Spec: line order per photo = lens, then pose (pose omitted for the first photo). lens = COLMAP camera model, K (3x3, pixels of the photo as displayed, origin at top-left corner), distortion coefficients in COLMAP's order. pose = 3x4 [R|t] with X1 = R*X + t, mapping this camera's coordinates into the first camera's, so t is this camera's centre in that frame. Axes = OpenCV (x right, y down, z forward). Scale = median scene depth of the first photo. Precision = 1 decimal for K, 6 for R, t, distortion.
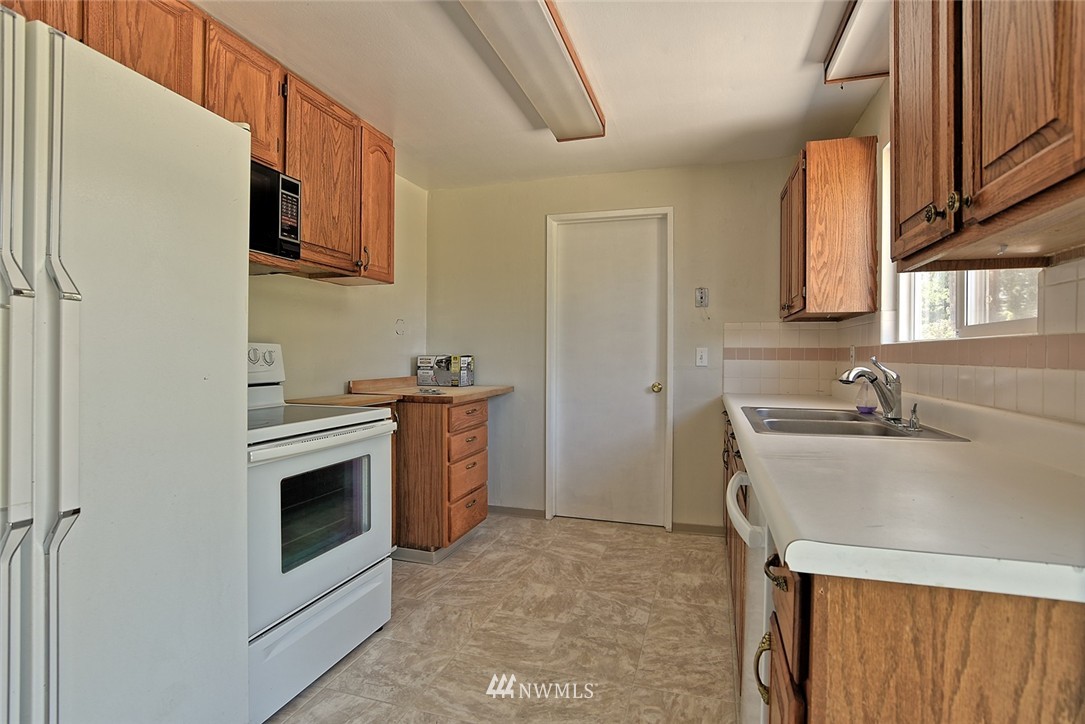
lens RADIAL K [[535.3, 0, 537.8], [0, 535.3, 362.2], [0, 0, 1]] dist [-0.032431, 0.010440]
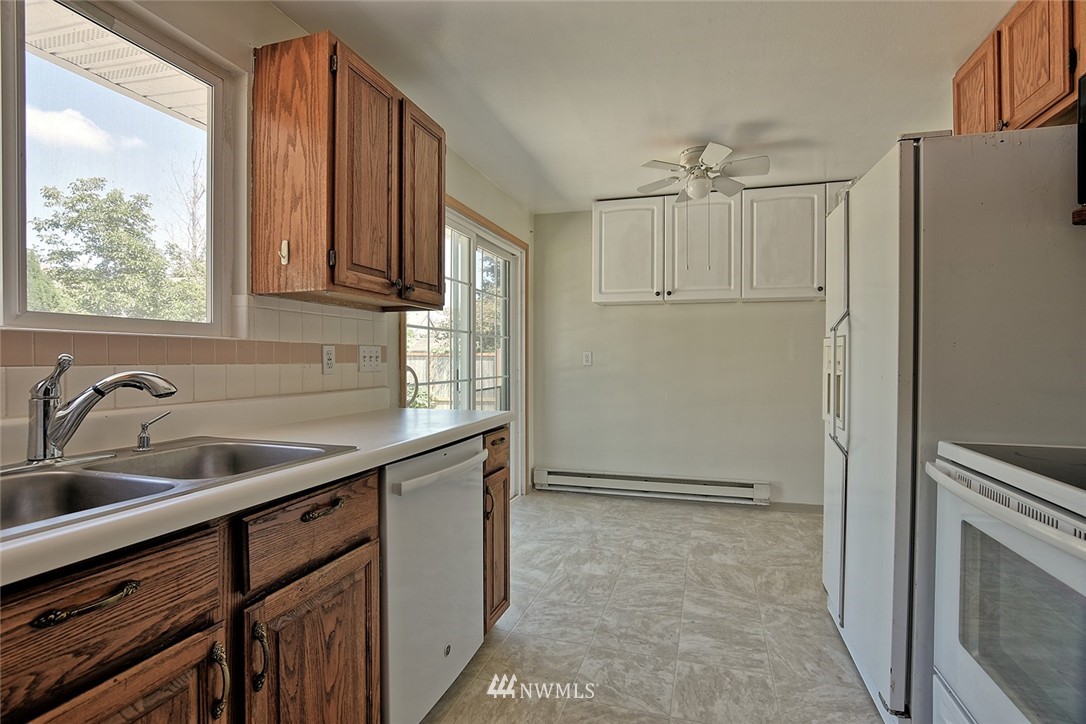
lens RADIAL K [[535.8, 0, 545.4], [0, 535.8, 363.7], [0, 0, 1]] dist [-0.032431, 0.010440]
pose [[-0.999877, -0.004030, -0.015136, 0.381093], [-0.004415, 0.999667, 0.025444, -0.023548], [0.015028, 0.025507, -0.999562, 1.966115]]
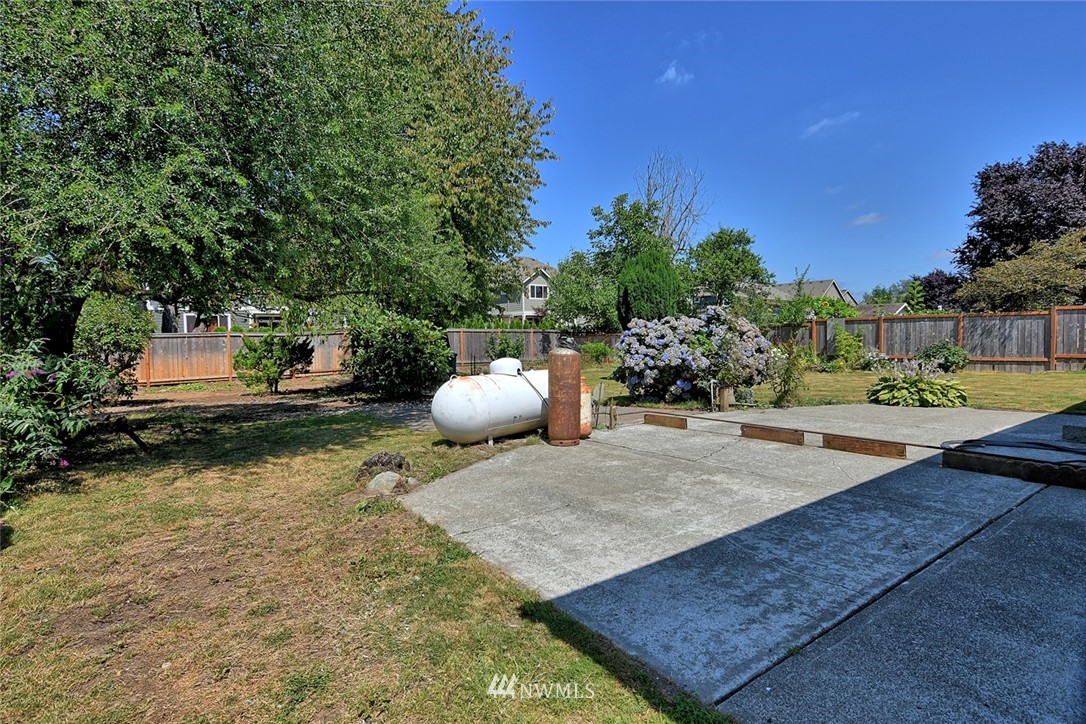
lens RADIAL K [[535.8, 0, 540.3], [0, 535.8, 354.0], [0, 0, 1]] dist [-0.032431, 0.010440]
pose [[-0.785820, -0.012787, 0.618323, 2.352485], [0.023118, 0.998480, 0.050029, 0.090955], [-0.618023, 0.053608, -0.784330, 4.442221]]
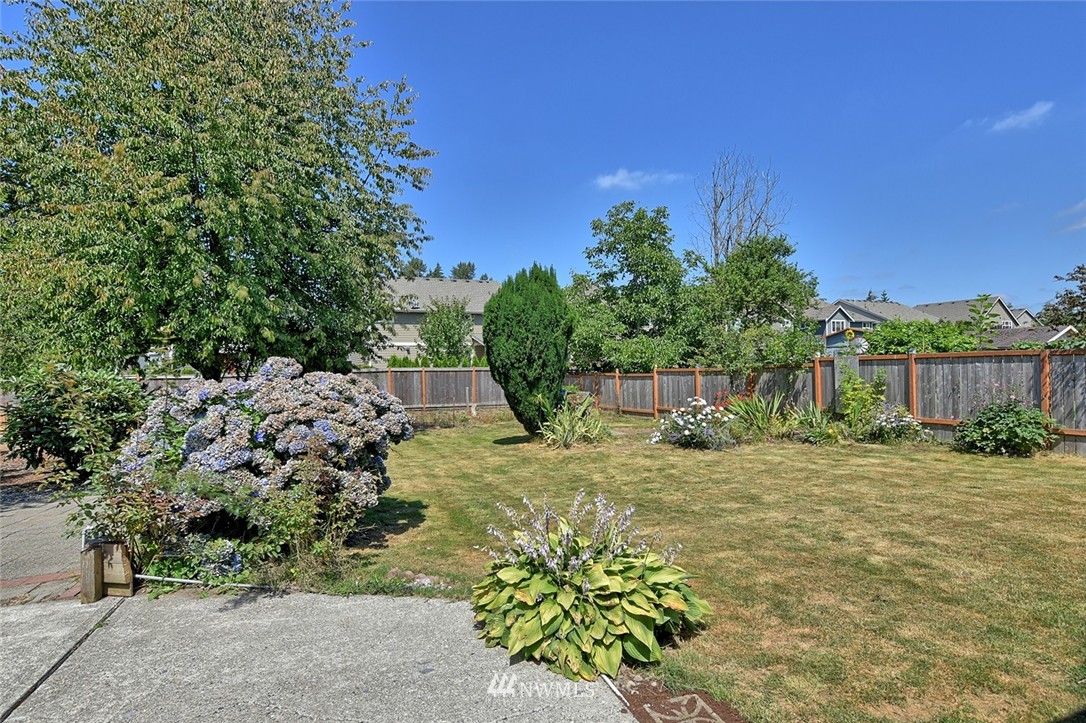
lens RADIAL K [[535.8, 0, 541.6], [0, 535.8, 363.4], [0, 0, 1]] dist [-0.032431, 0.010440]
pose [[-0.610110, 0.012083, 0.792225, 1.232678], [0.028722, 0.999564, 0.006875, -0.022967], [-0.791796, 0.026949, -0.610190, -0.371746]]
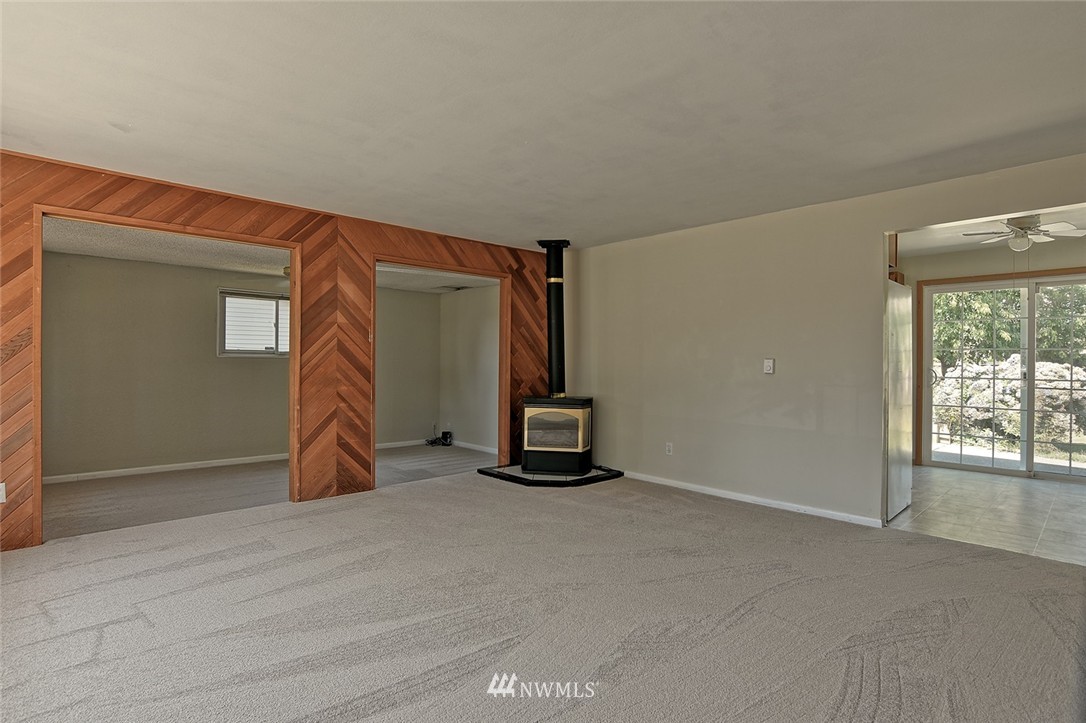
lens RADIAL K [[535.8, 0, 548.4], [0, 535.8, 359.2], [0, 0, 1]] dist [-0.032431, 0.010440]
pose [[0.490276, 0.001080, 0.871567, -3.404861], [0.006160, 0.999970, -0.004705, -0.026948], [-0.871545, 0.007676, 0.490255, 0.716269]]
